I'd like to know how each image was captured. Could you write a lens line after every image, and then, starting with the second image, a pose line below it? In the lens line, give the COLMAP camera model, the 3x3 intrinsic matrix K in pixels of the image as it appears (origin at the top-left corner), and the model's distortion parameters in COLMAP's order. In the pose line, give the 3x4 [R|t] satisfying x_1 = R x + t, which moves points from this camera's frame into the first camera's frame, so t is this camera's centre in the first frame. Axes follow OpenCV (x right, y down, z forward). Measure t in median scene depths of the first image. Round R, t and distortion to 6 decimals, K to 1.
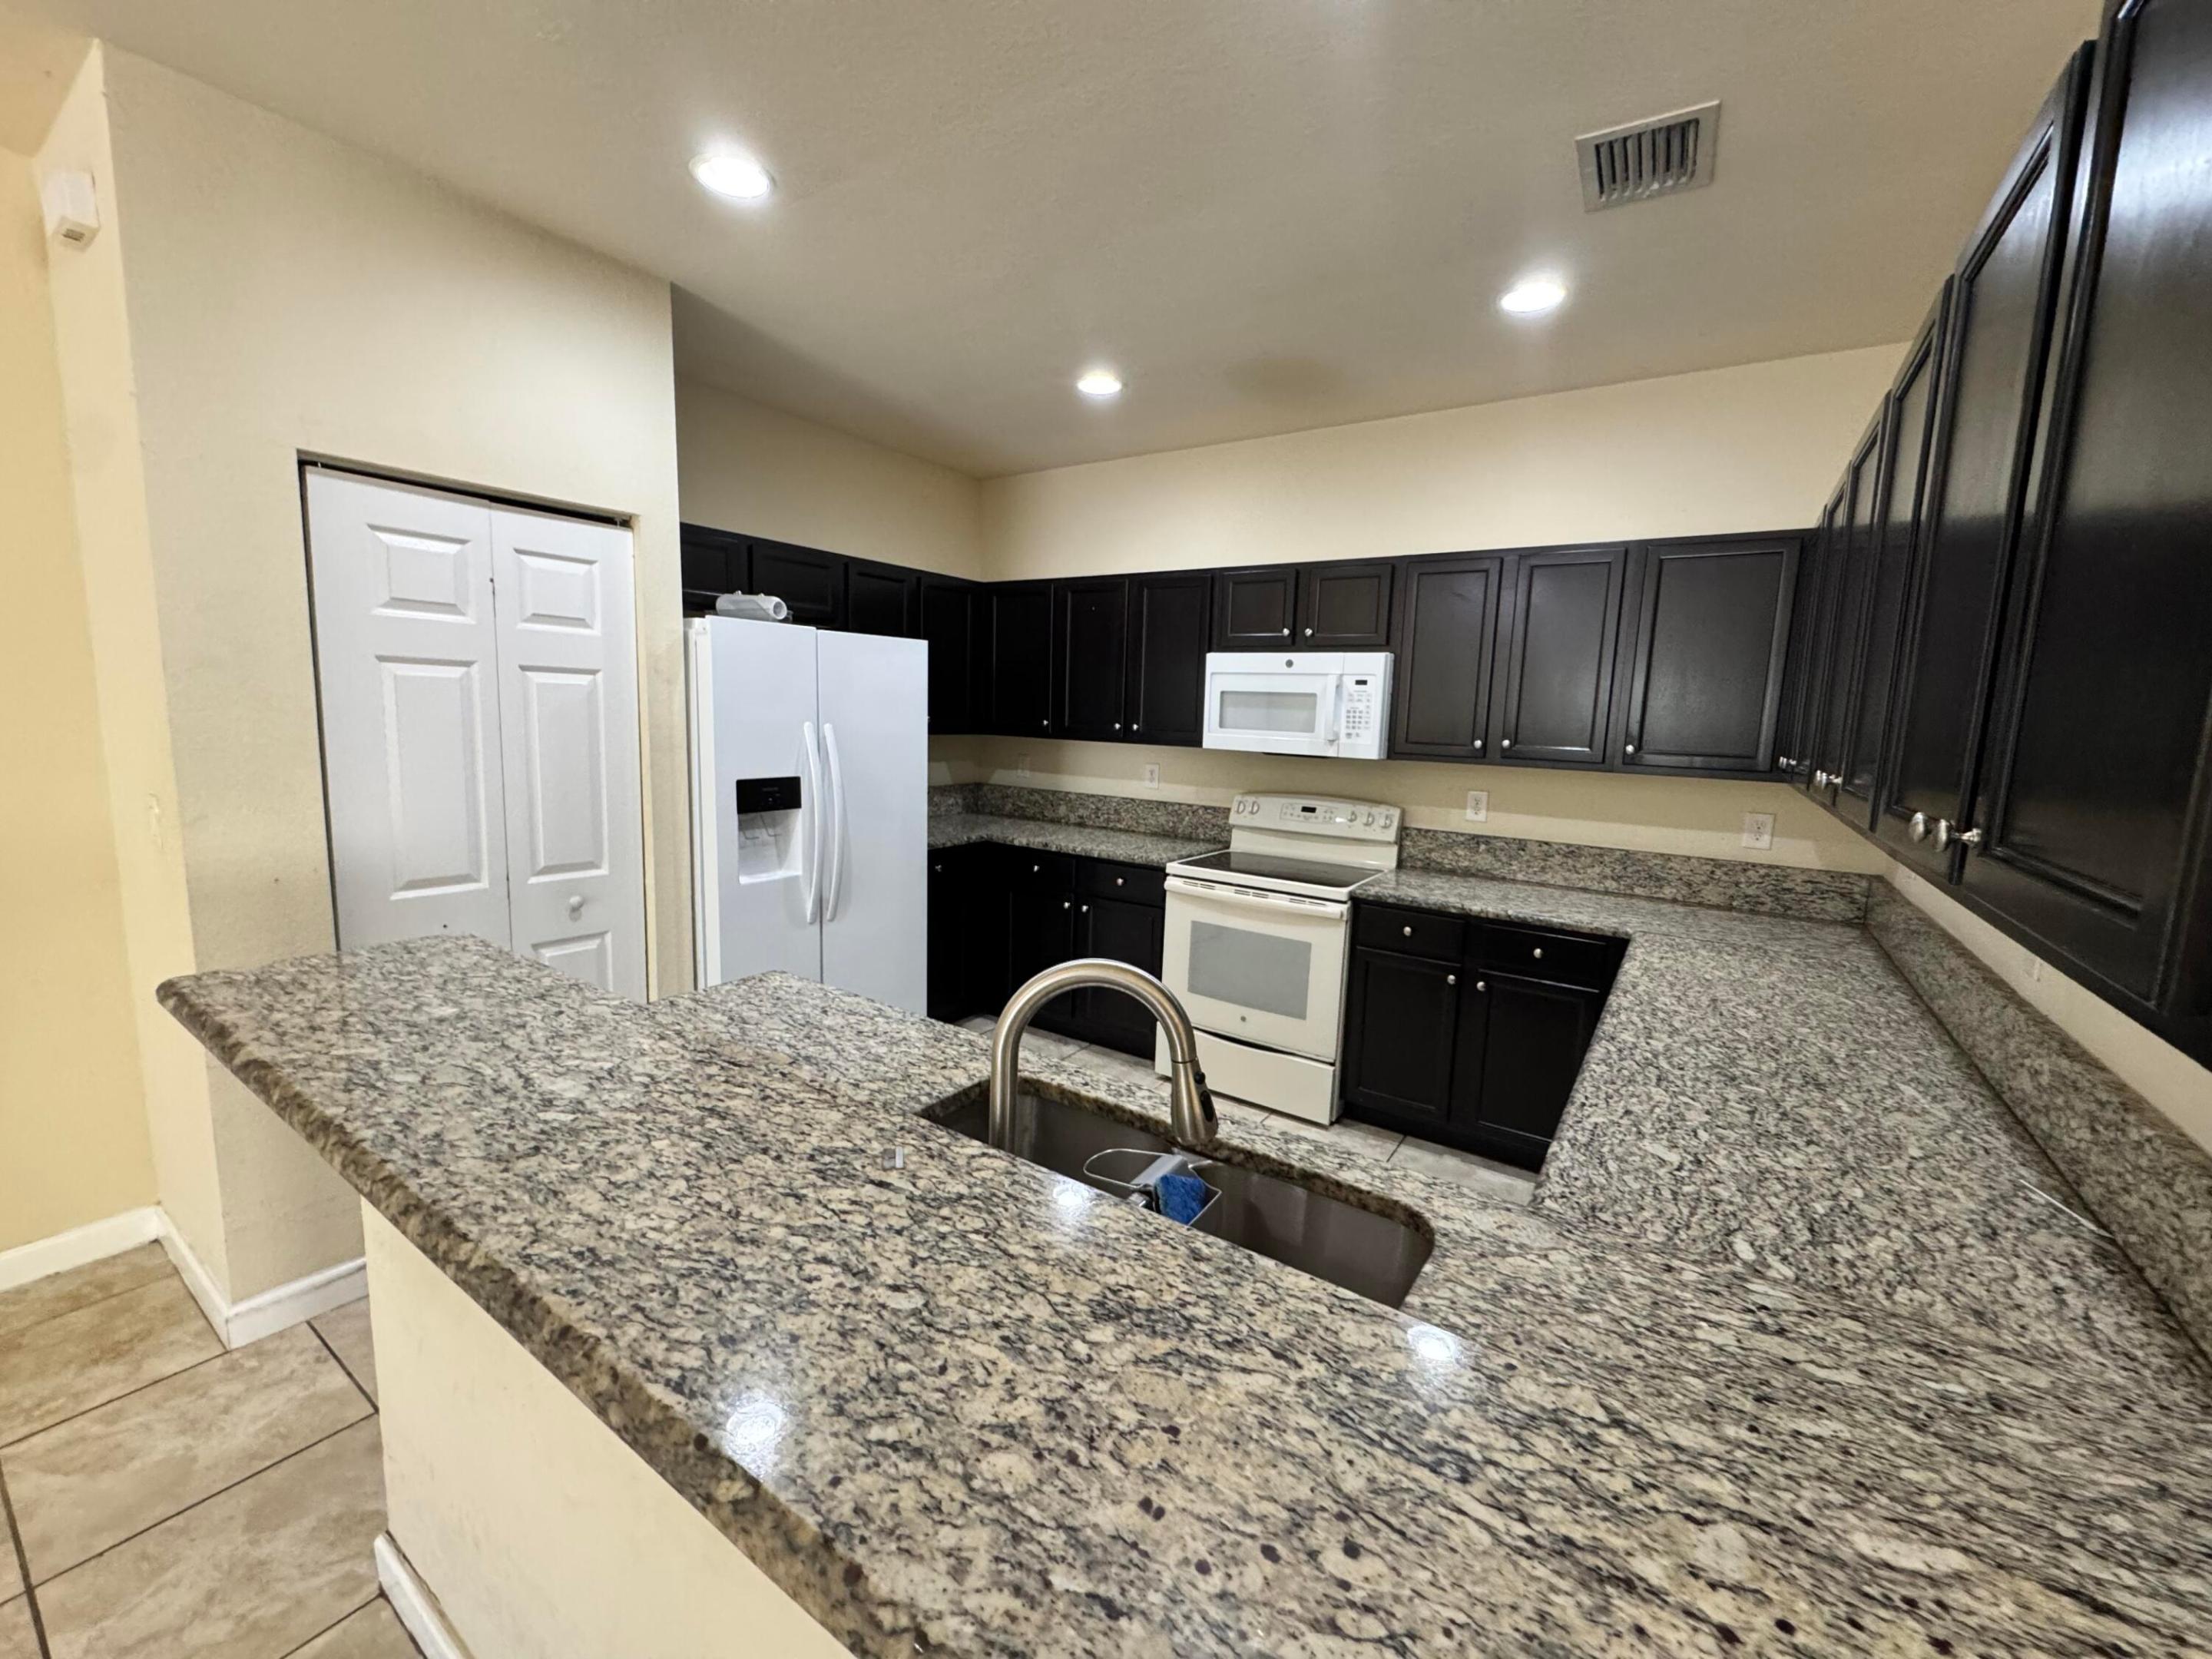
lens RADIAL K [[881.9, 0, 1106.0], [0, 881.9, 829.5], [0, 0, 1]] dist [-0.003813, 0.000764]
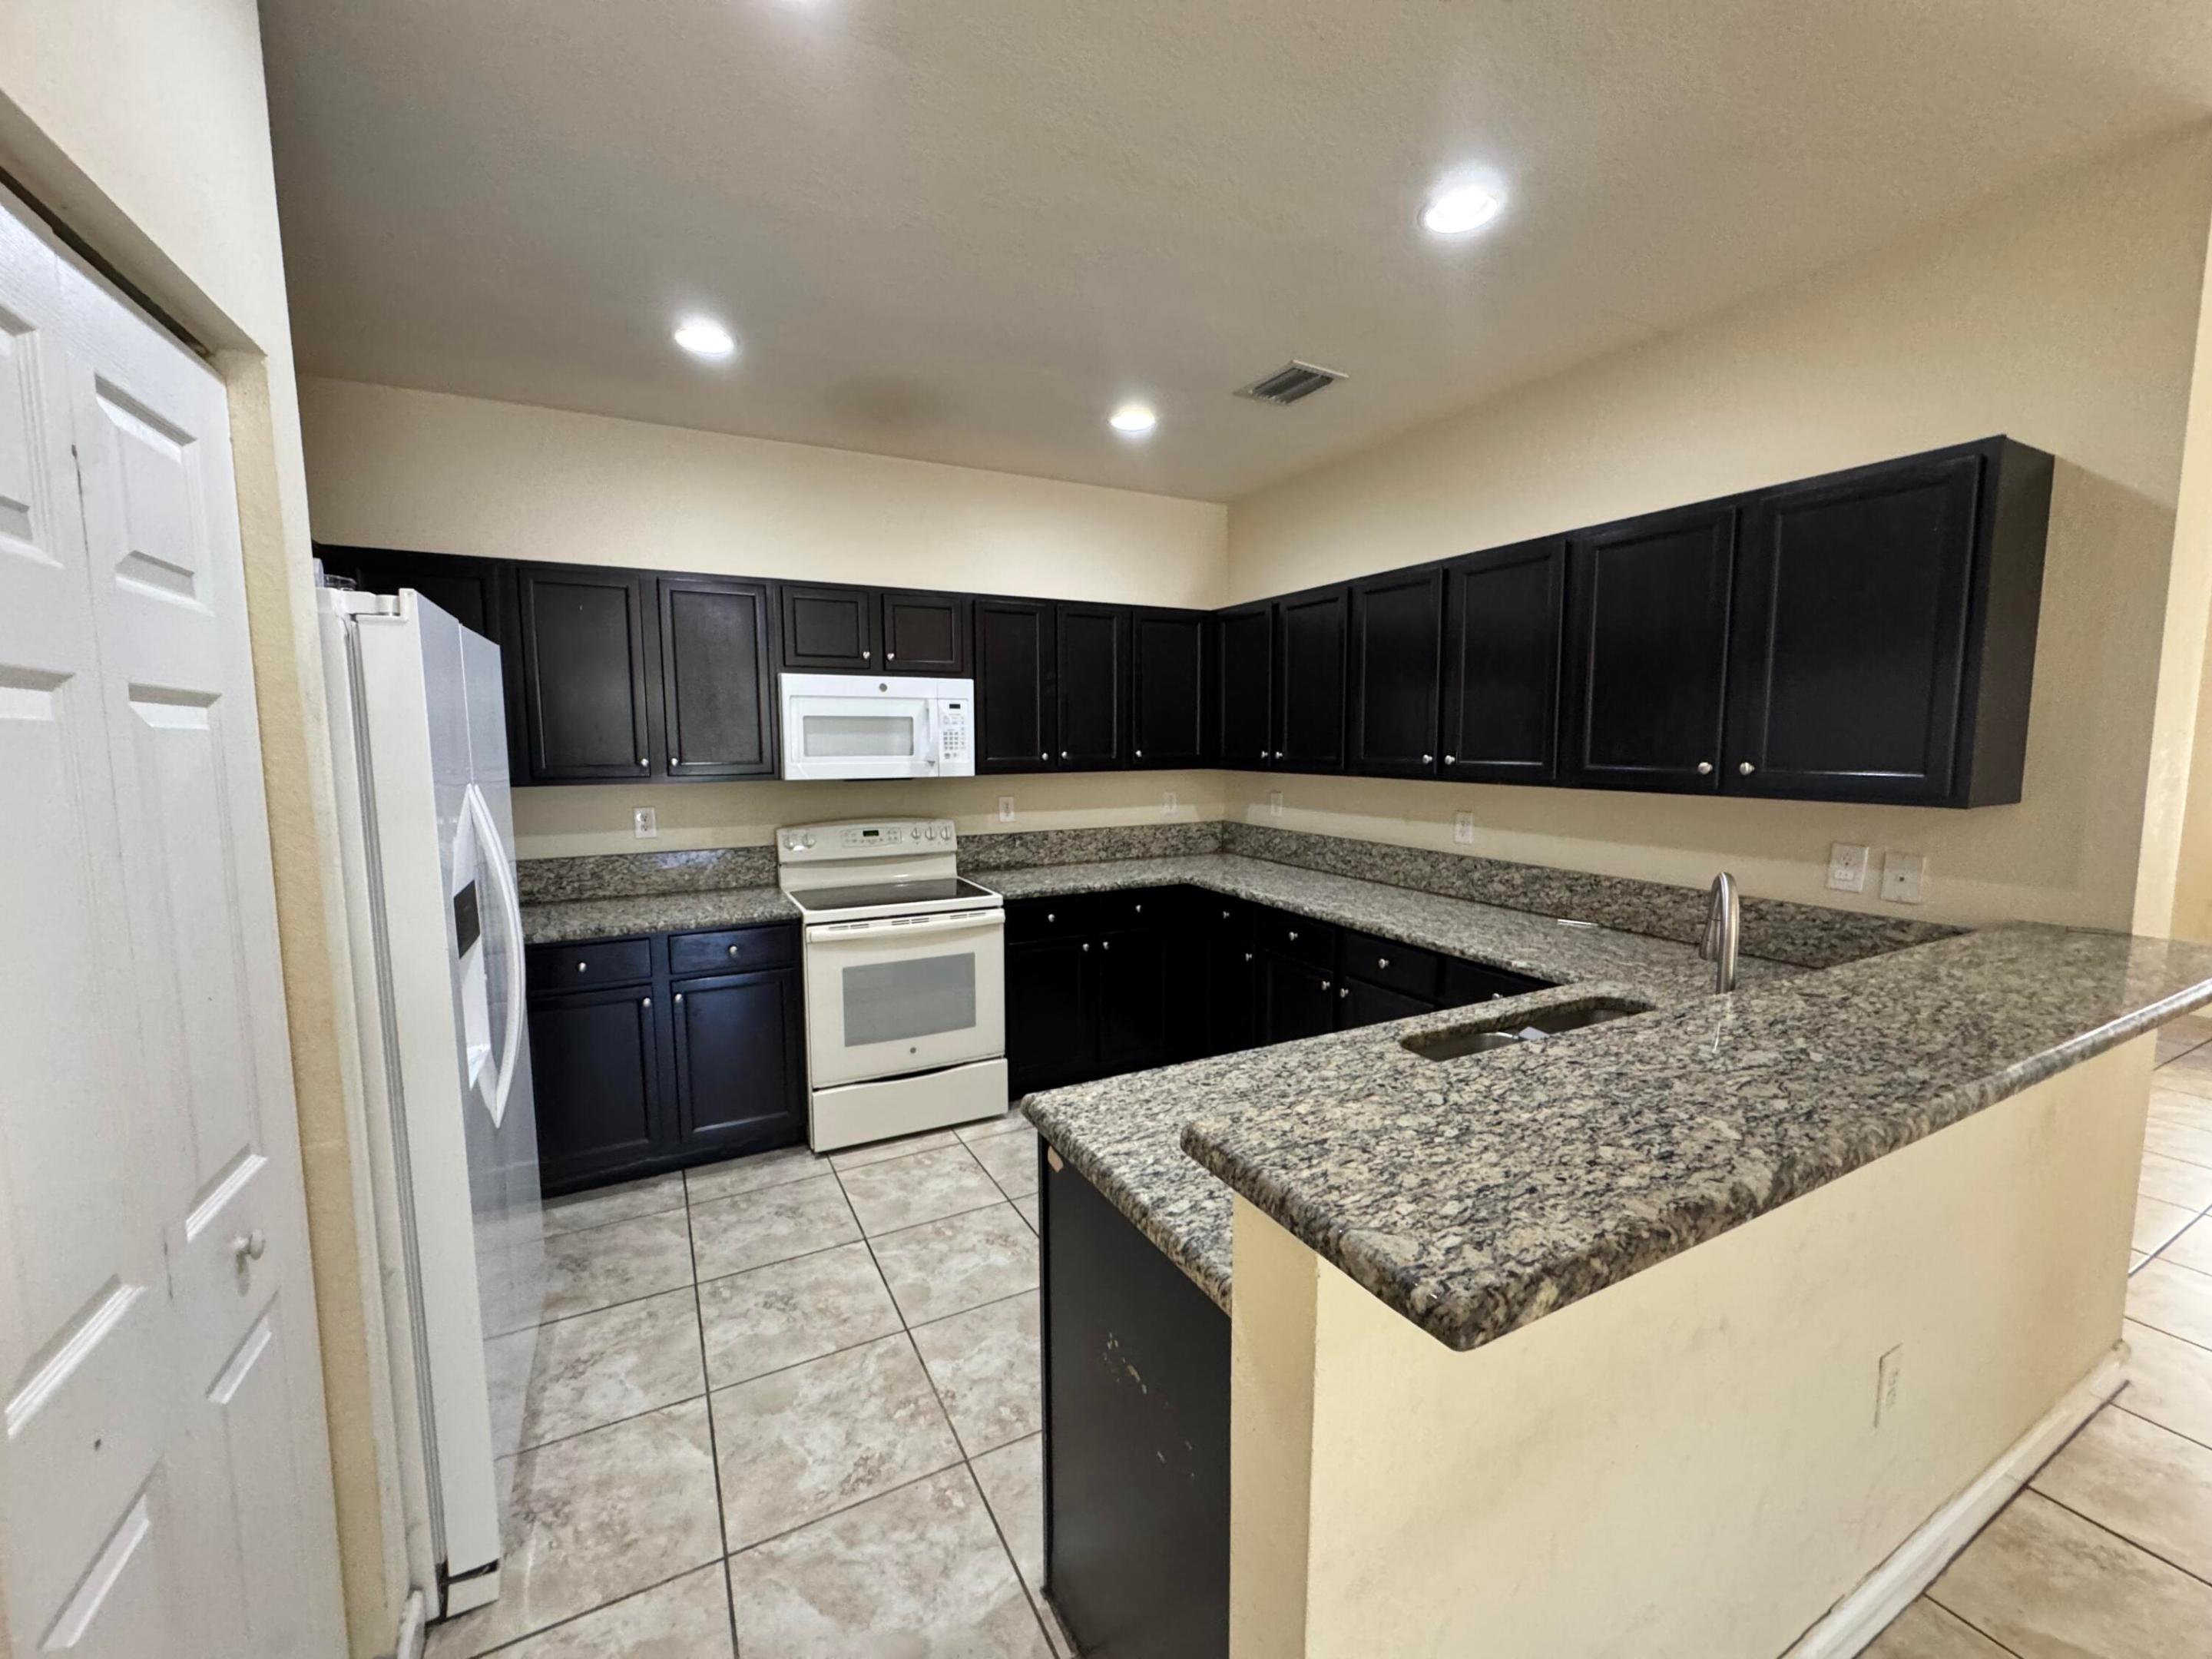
lens RADIAL K [[881.9, 0, 1106.0], [0, 881.9, 829.5], [0, 0, 1]] dist [-0.003813, 0.000764]
pose [[0.469599, -0.128155, 0.873529, -0.593085], [0.141295, 0.987565, 0.068927, -0.066930], [-0.871500, 0.091057, 0.481867, 0.335530]]
